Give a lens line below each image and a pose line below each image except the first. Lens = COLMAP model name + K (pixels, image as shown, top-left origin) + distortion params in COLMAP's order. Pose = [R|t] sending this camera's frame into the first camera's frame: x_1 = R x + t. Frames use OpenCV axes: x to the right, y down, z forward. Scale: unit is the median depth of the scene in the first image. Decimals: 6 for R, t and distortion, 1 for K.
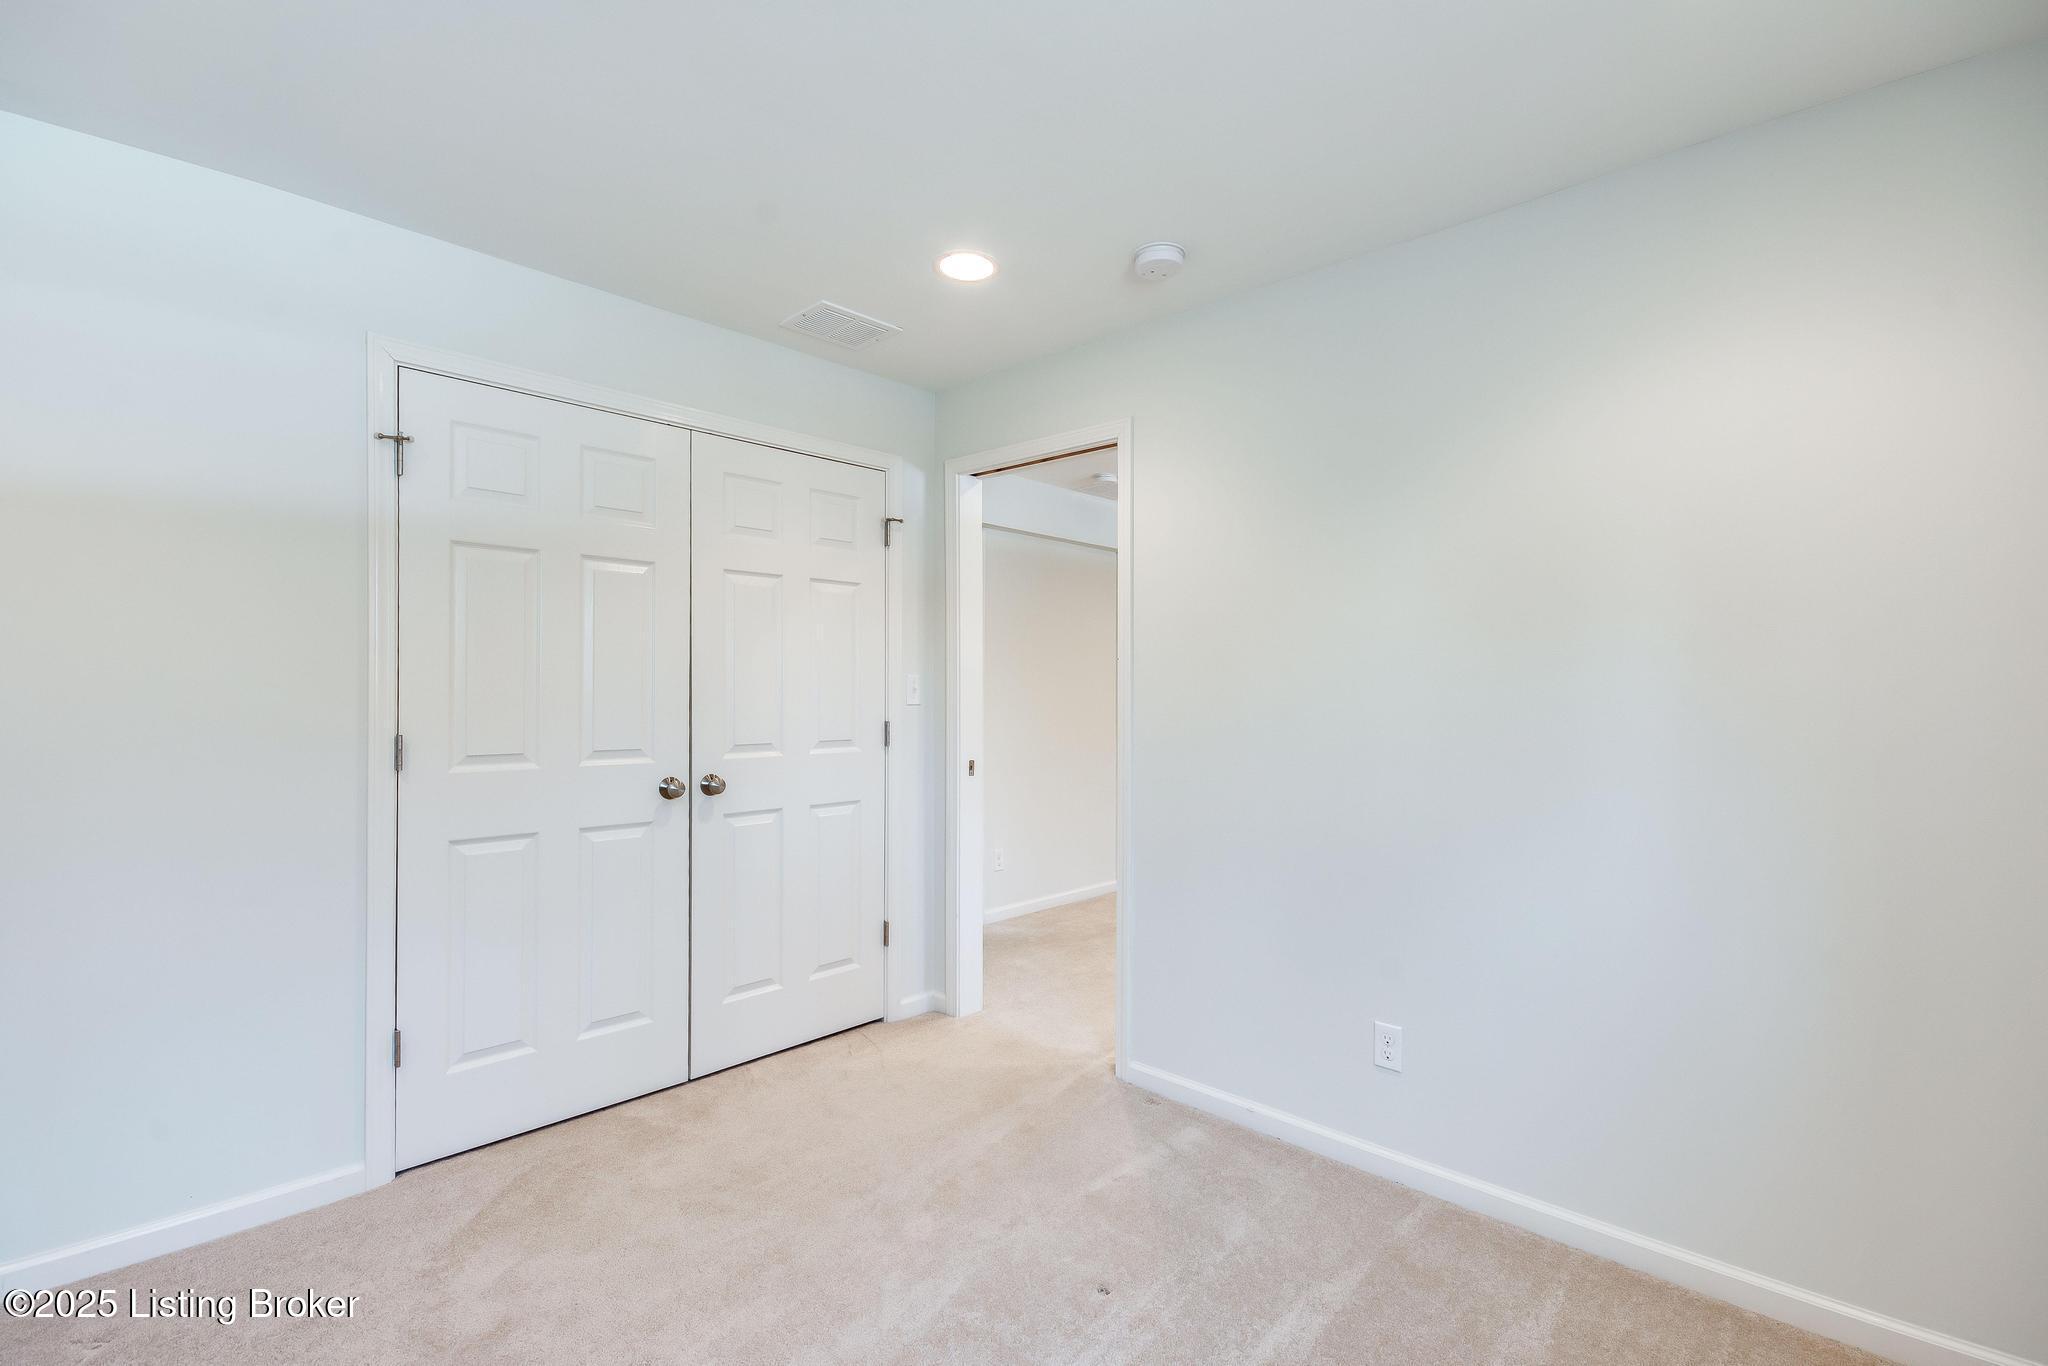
lens RADIAL K [[933.0, 0, 1041.2], [0, 933.0, 687.1], [0, 0, 1]] dist [0.002181, -0.001694]
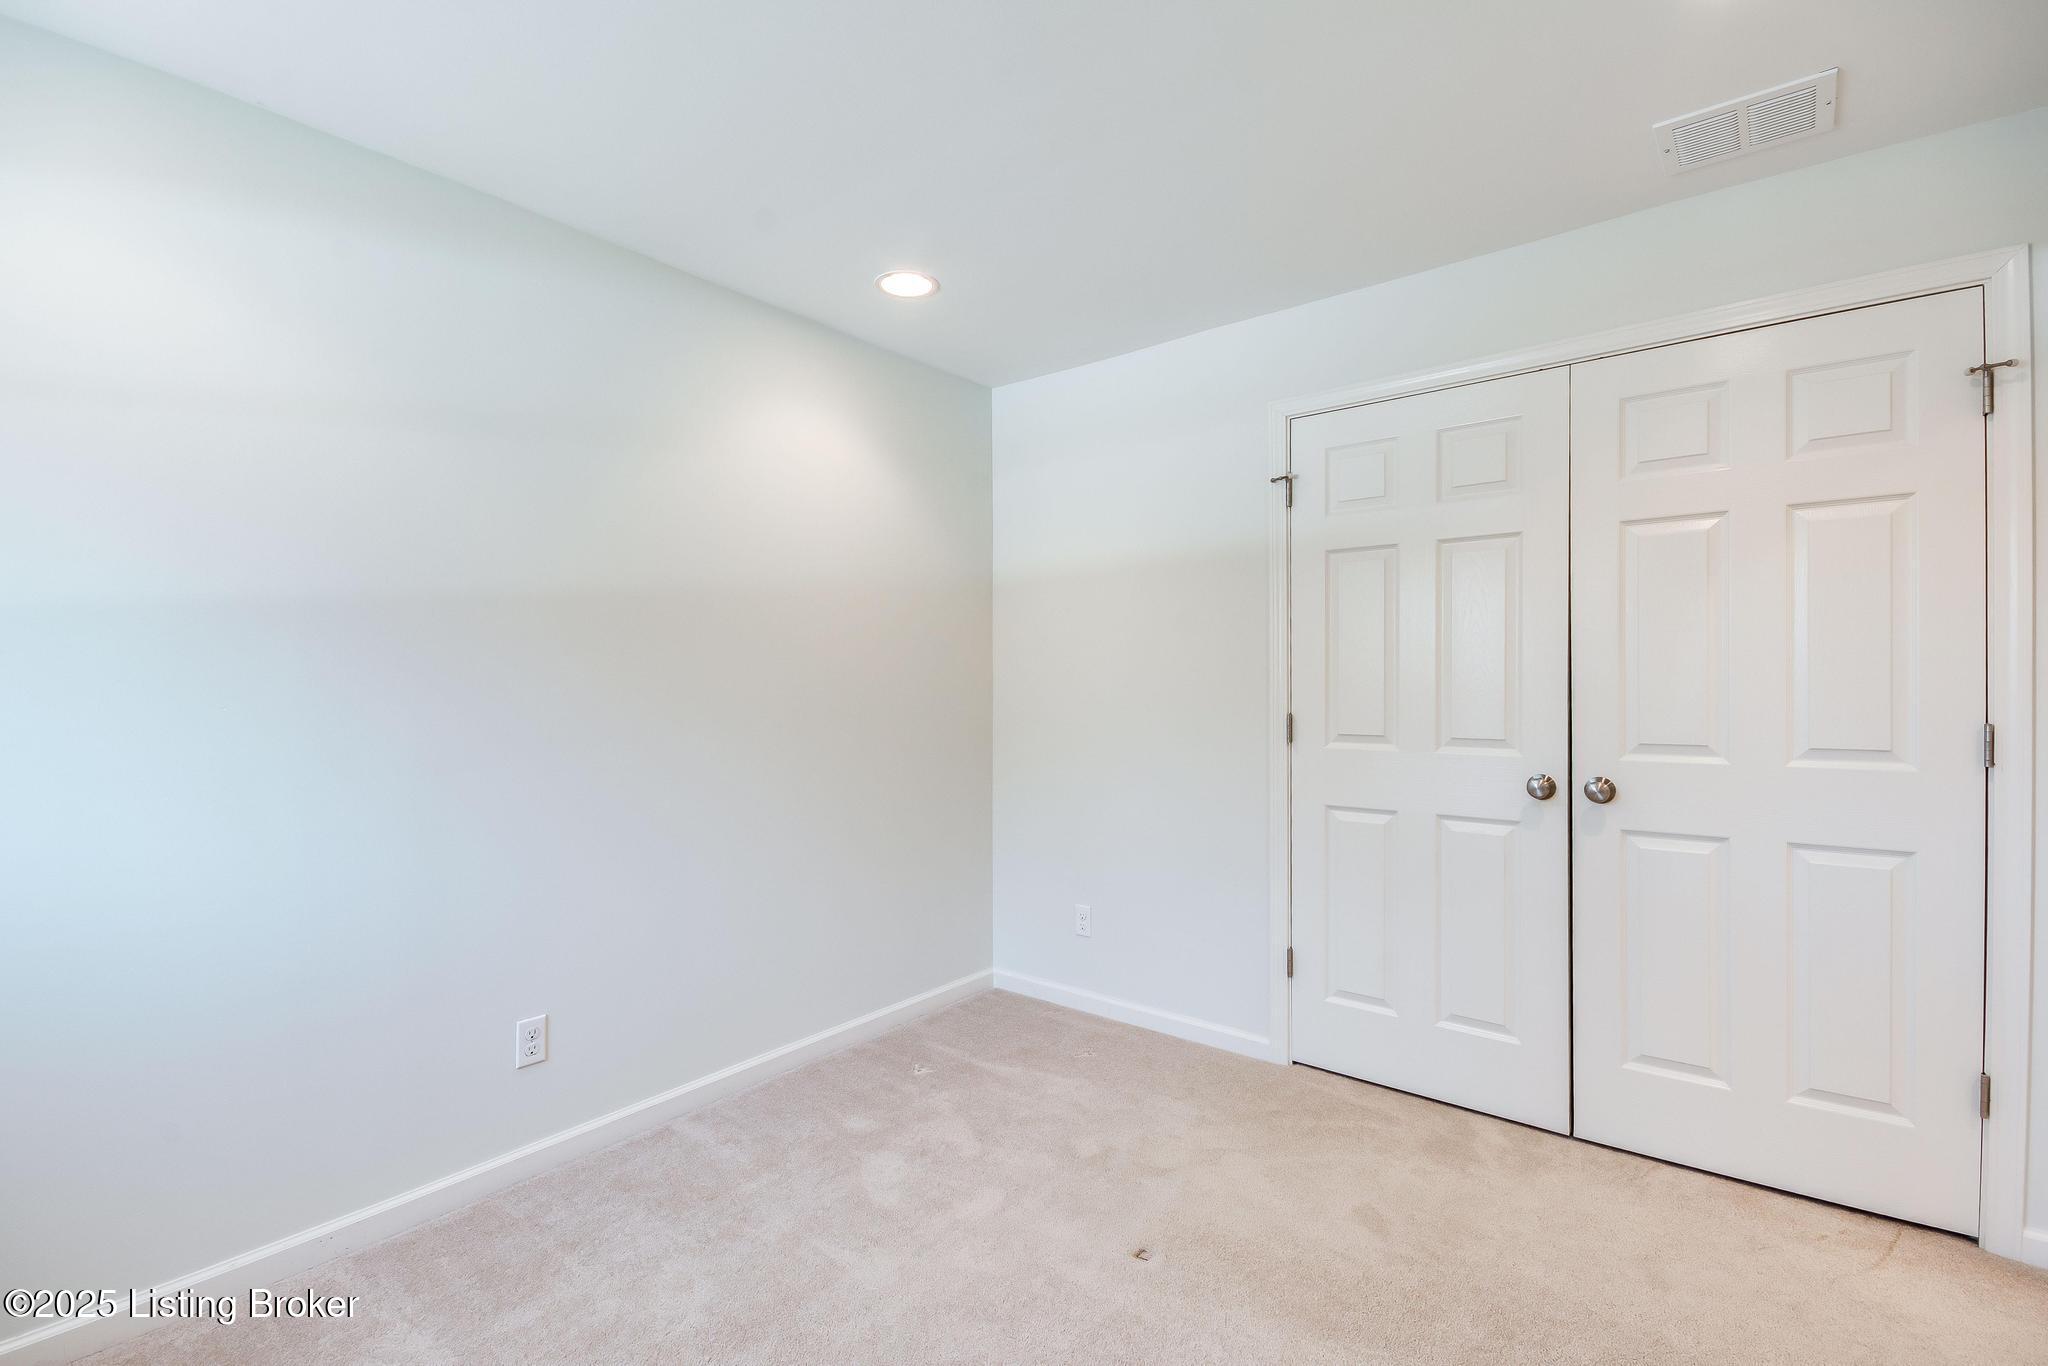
lens RADIAL K [[933.0, 0, 1024.8], [0, 933.0, 682.4], [0, 0, 1]] dist [0.002181, -0.001694]
pose [[0.057720, -0.000870, -0.998332, 0.441113], [0.014968, 0.999888, -0.000005, 0.002833], [0.998221, -0.014943, 0.057726, 0.463980]]
